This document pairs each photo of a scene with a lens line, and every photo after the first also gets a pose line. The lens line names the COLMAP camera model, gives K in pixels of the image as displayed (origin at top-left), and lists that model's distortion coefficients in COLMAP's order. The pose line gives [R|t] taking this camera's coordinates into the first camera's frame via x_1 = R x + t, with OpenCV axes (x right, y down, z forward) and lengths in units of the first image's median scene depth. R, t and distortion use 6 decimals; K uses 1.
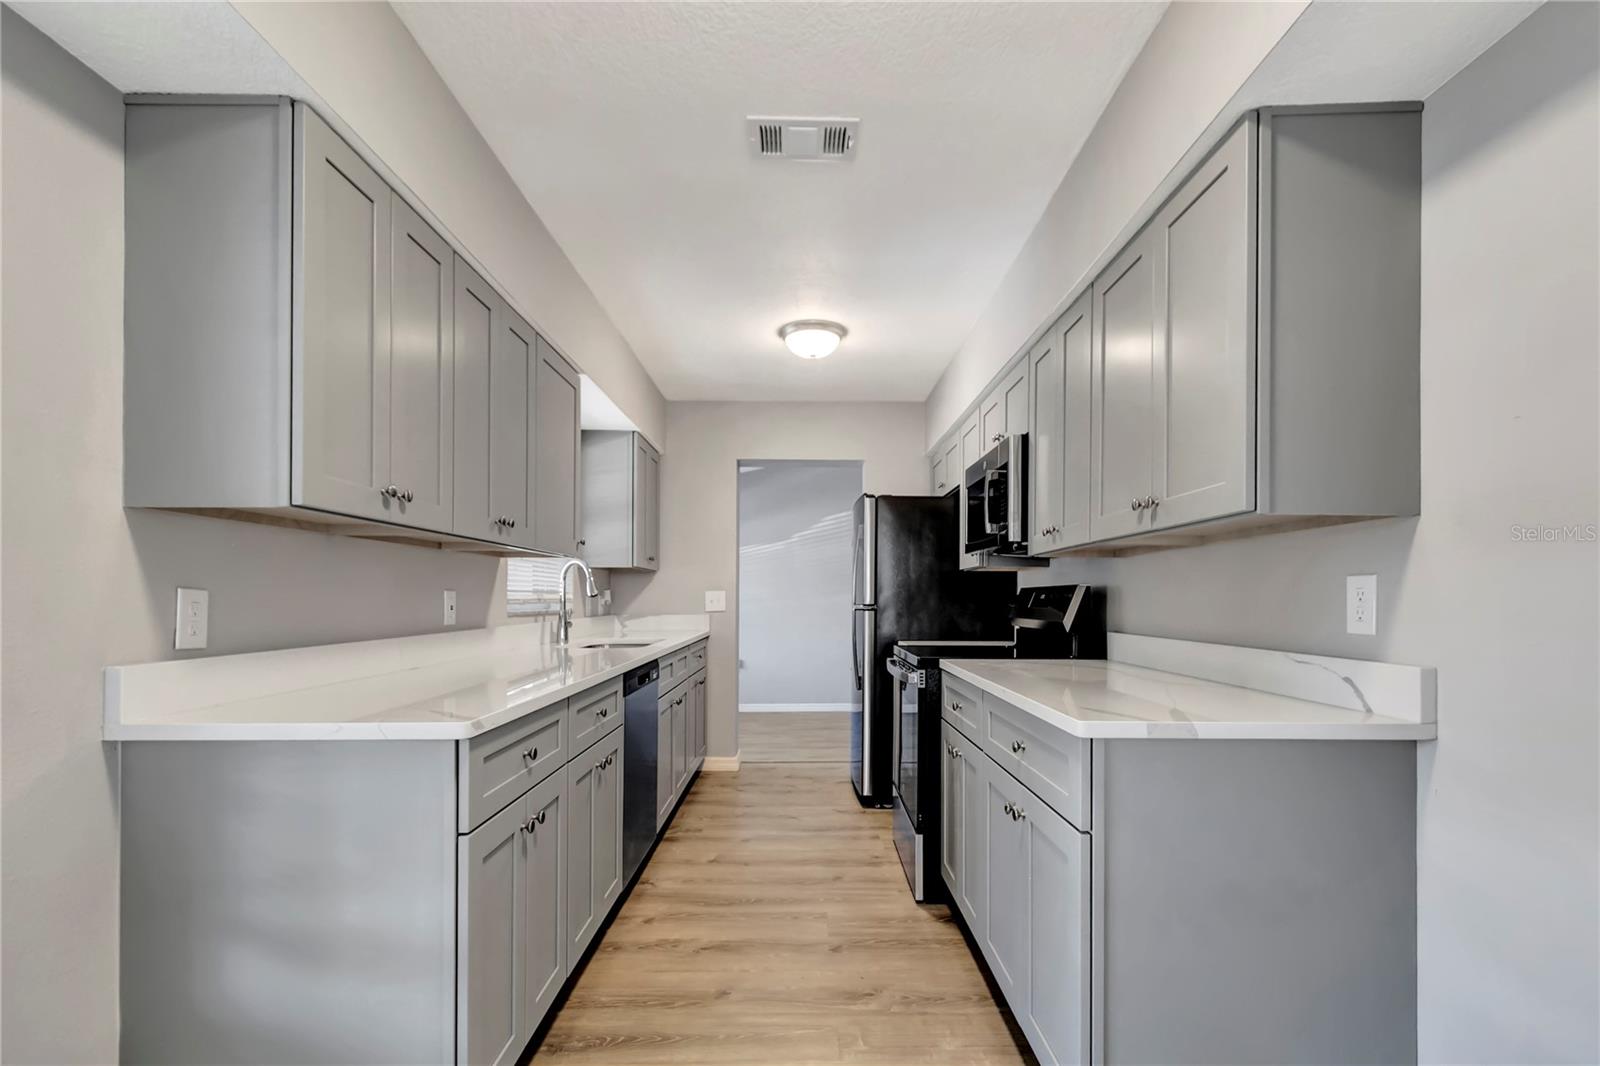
lens RADIAL K [[746.7, 0, 825.7], [0, 746.7, 597.0], [0, 0, 1]] dist [0.000018, -0.000191]
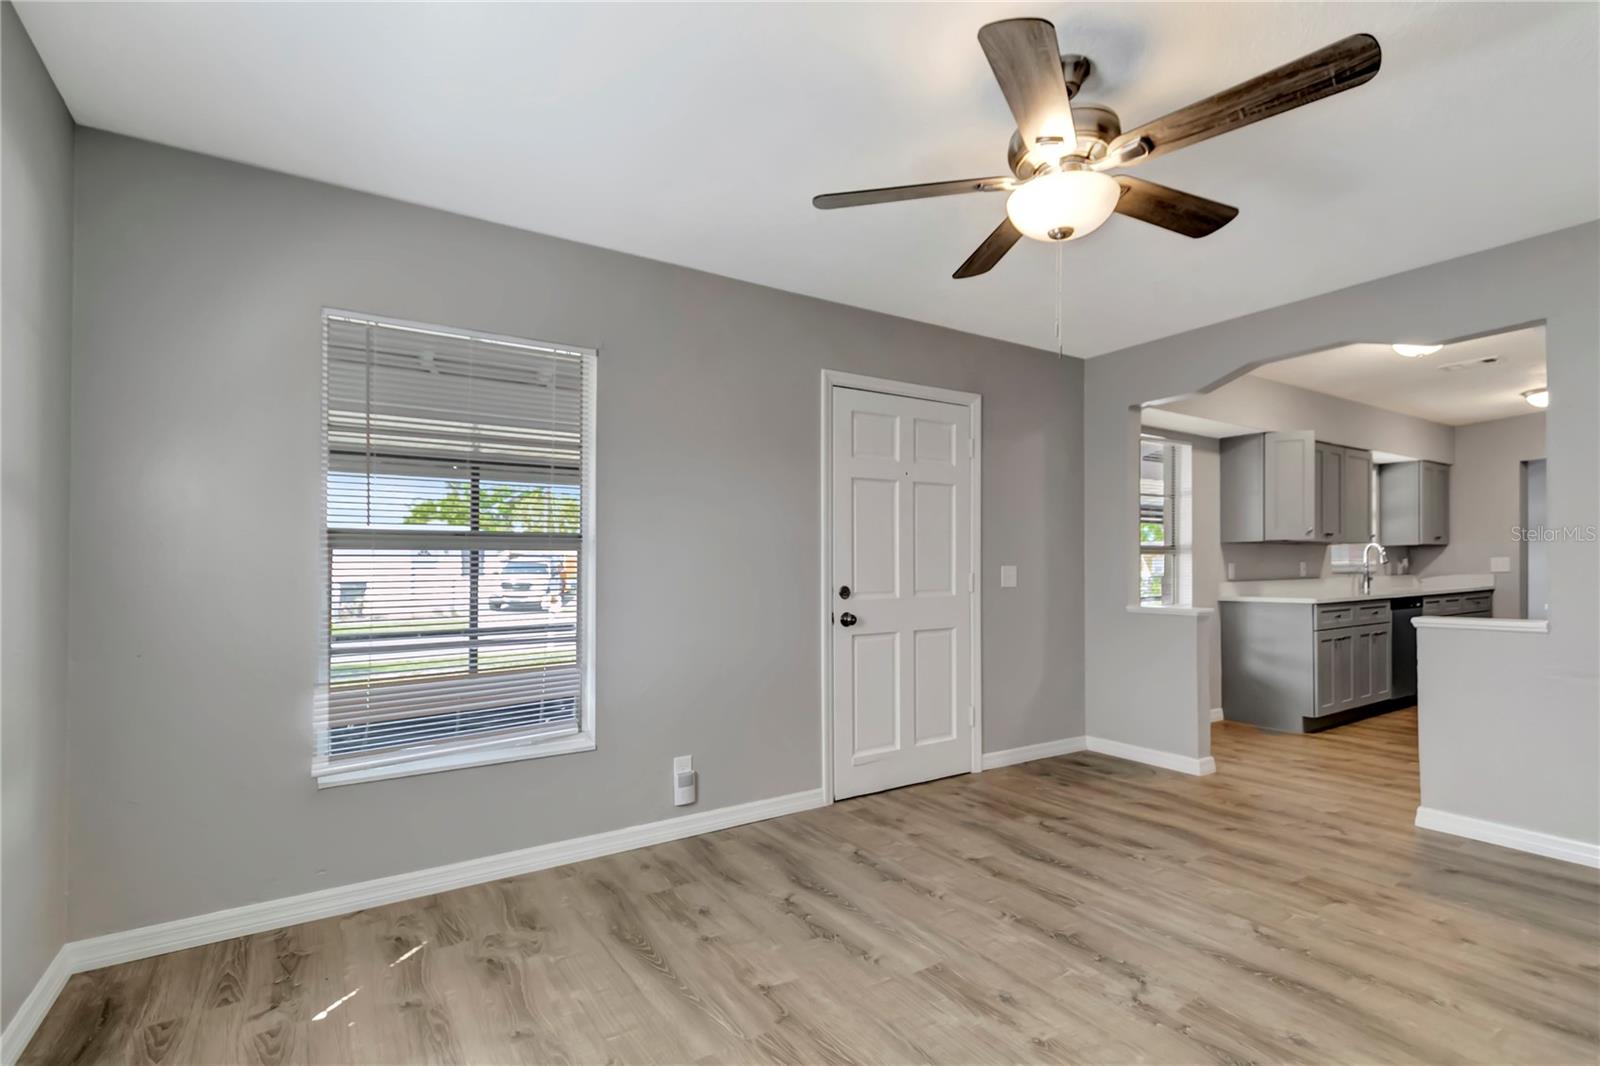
lens RADIAL K [[738.0, 0, 797.7], [0, 738.0, 569.2], [0, 0, 1]] dist [0.002236, -0.000428]
pose [[0.510307, -0.004353, -0.859981, 0.567508], [0.010594, 0.999943, 0.001225, -0.003308], [0.859927, -0.009735, 0.510324, -1.286213]]
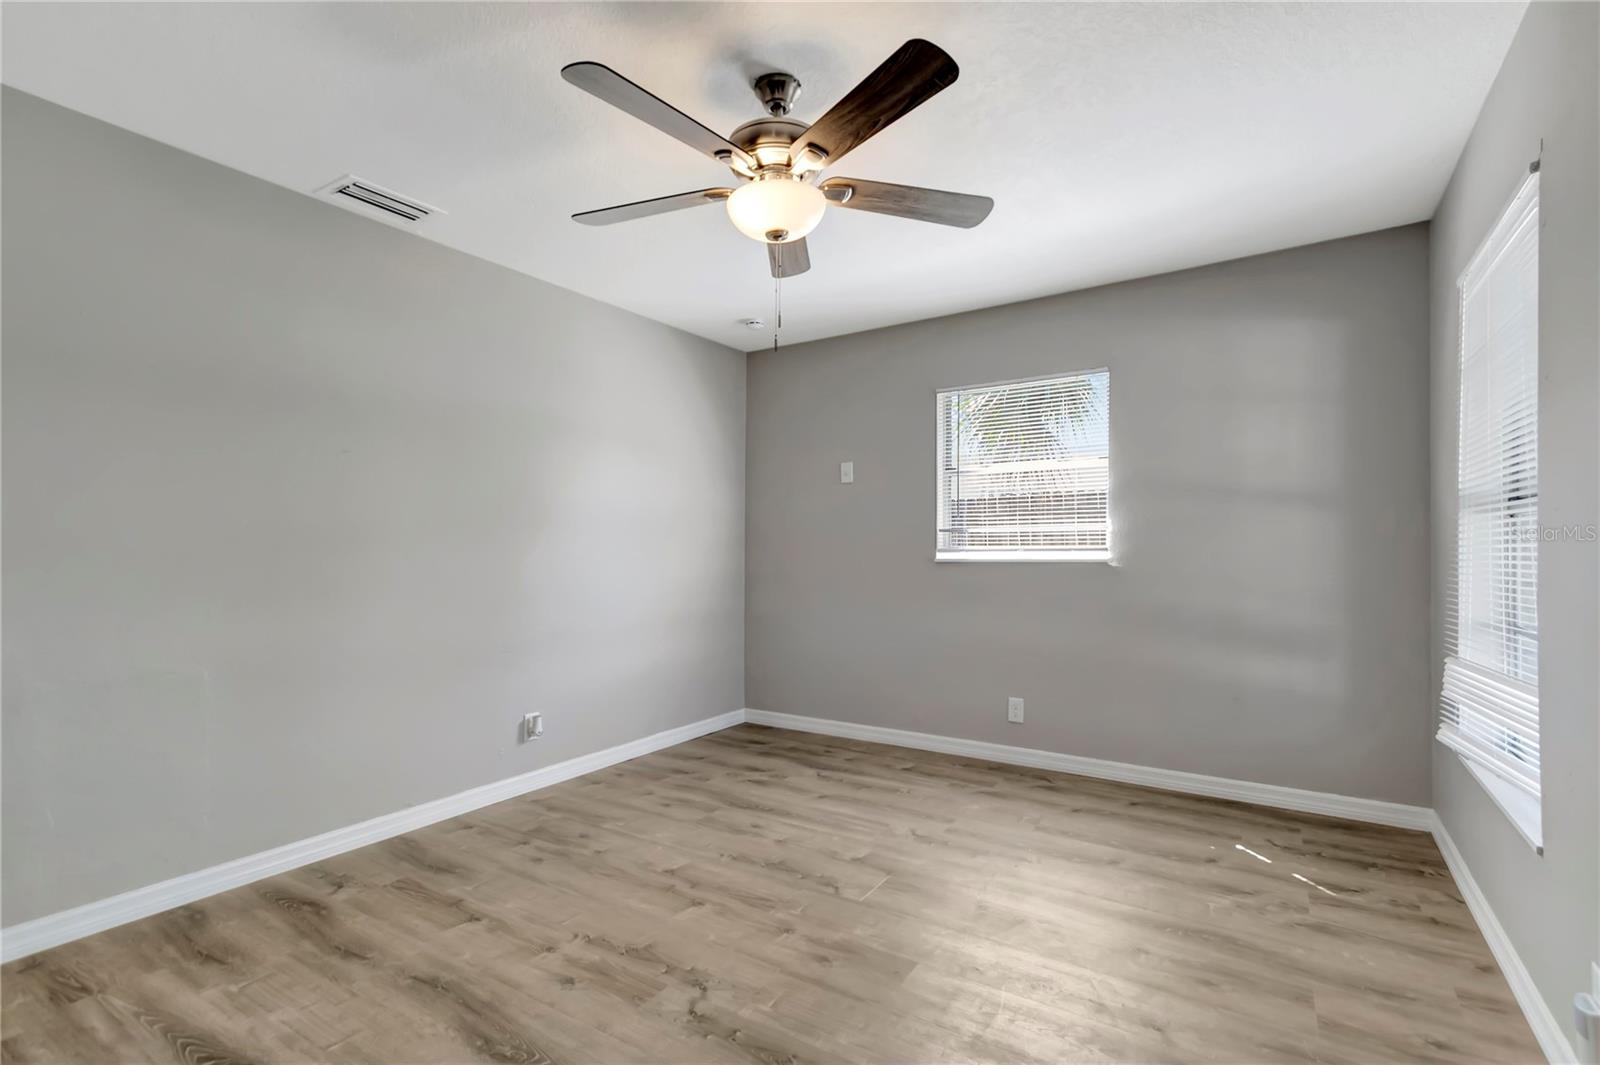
lens RADIAL K [[736.6, 0, 806.7], [0, 736.6, 534.0], [0, 0, 1]] dist [0.004172, -0.000447]
pose [[-0.827740, 0.009890, 0.561024, -0.223927], [-0.000269, 0.999838, -0.018023, -0.000738], [-0.561112, -0.015069, -0.827603, -0.284816]]
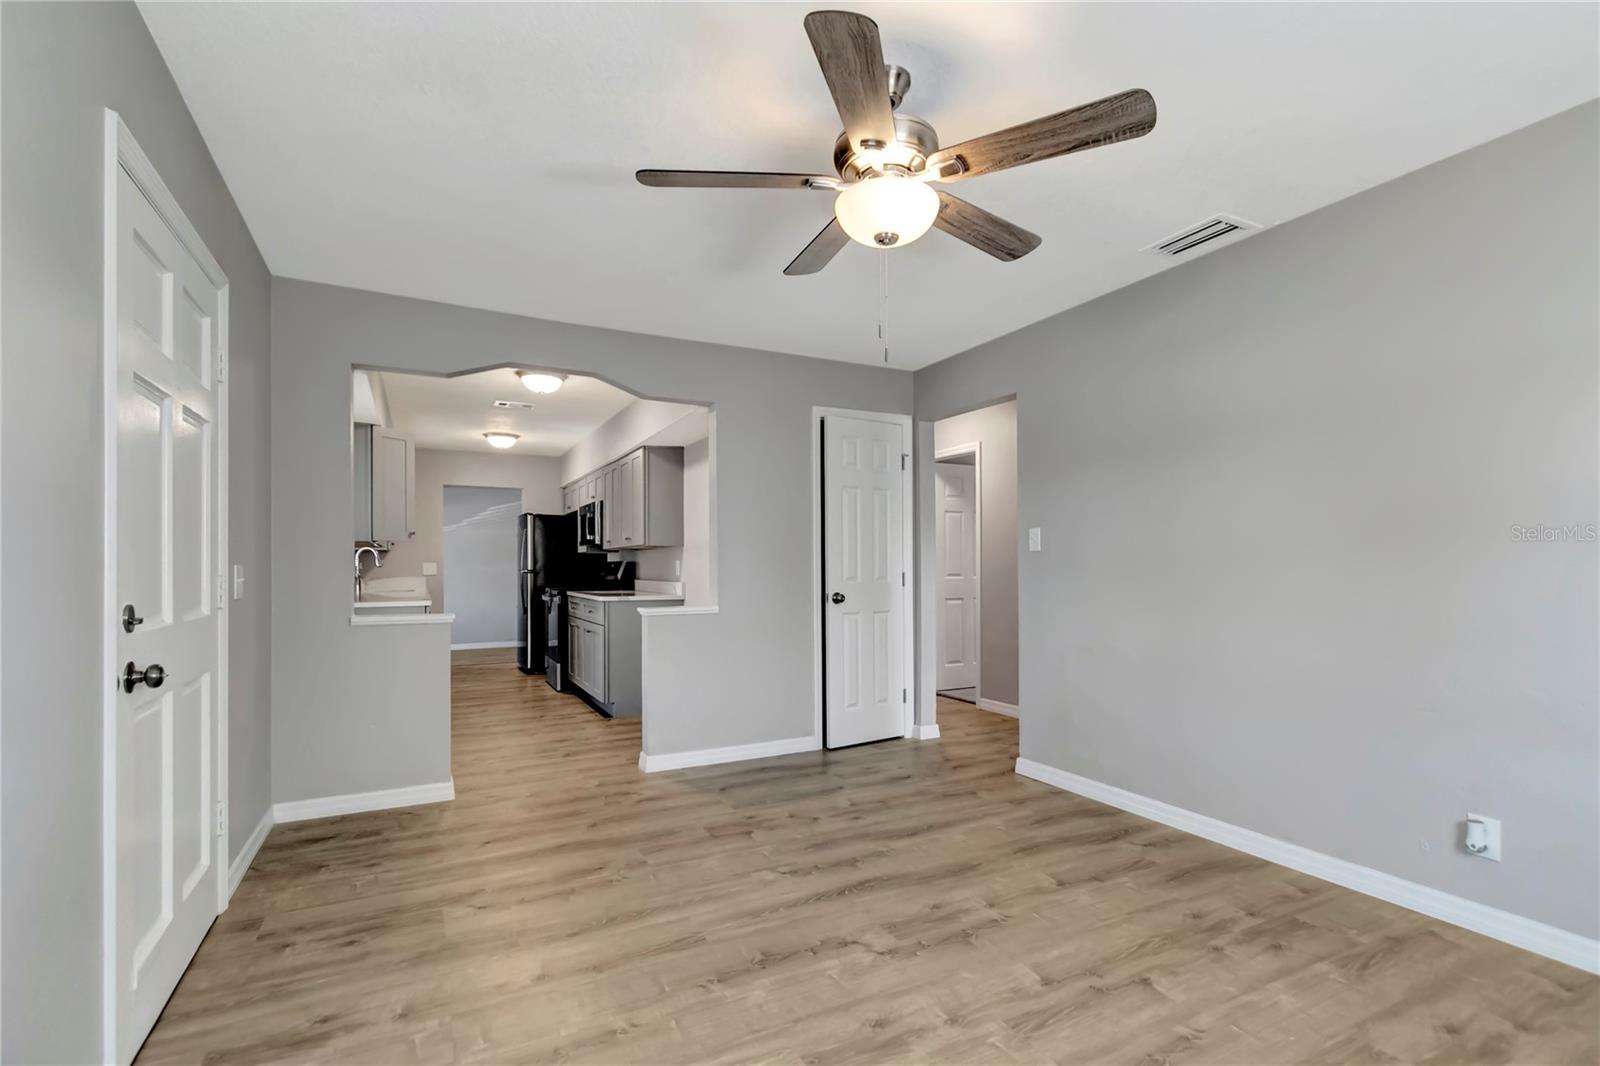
lens RADIAL K [[744.8, 0, 805.0], [0, 744.8, 569.2], [0, 0, 1]] dist [0.000637, -0.000665]
pose [[0.900587, -0.006240, 0.434630, -0.175943], [0.003819, 0.999972, 0.006444, -0.001677], [-0.434658, -0.004144, 0.900586, -1.322876]]
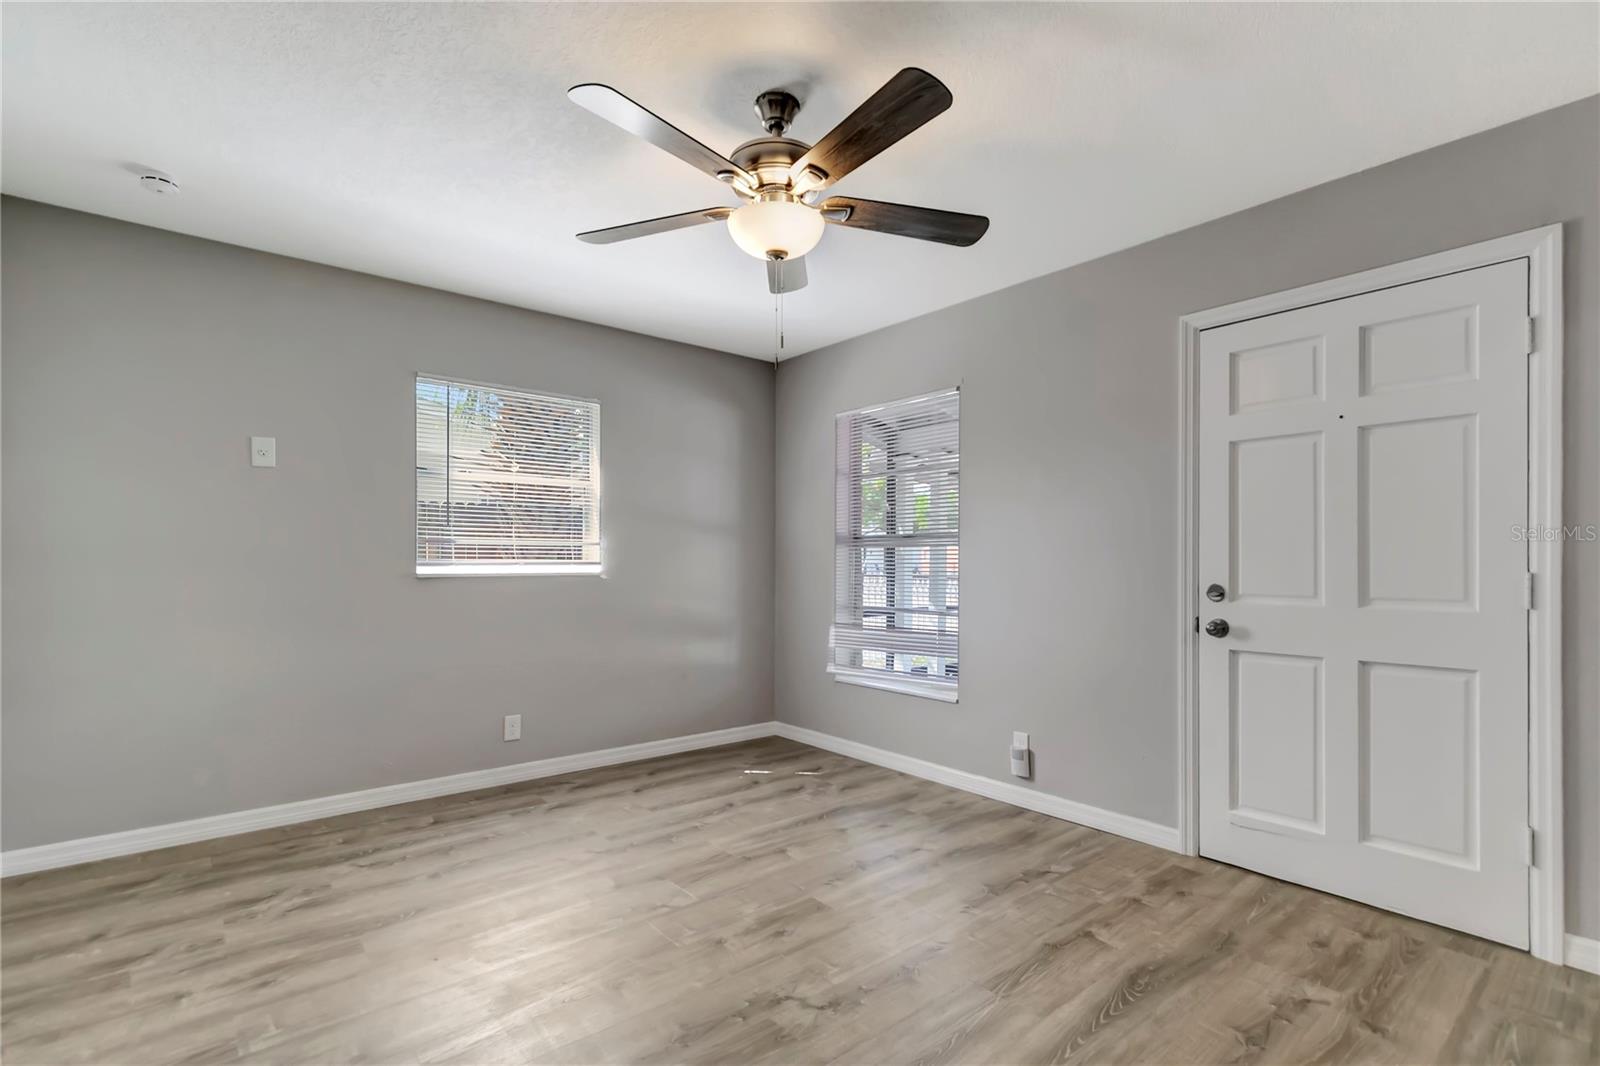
lens RADIAL K [[731.4, 0, 825.6], [0, 731.4, 560.5], [0, 0, 1]] dist [0.001323, 0.000069]
pose [[-0.775916, -0.007843, -0.630787, 0.537353], [-0.004728, 0.999967, -0.006617, 0.004287], [0.630818, -0.002152, -0.775928, -0.255824]]
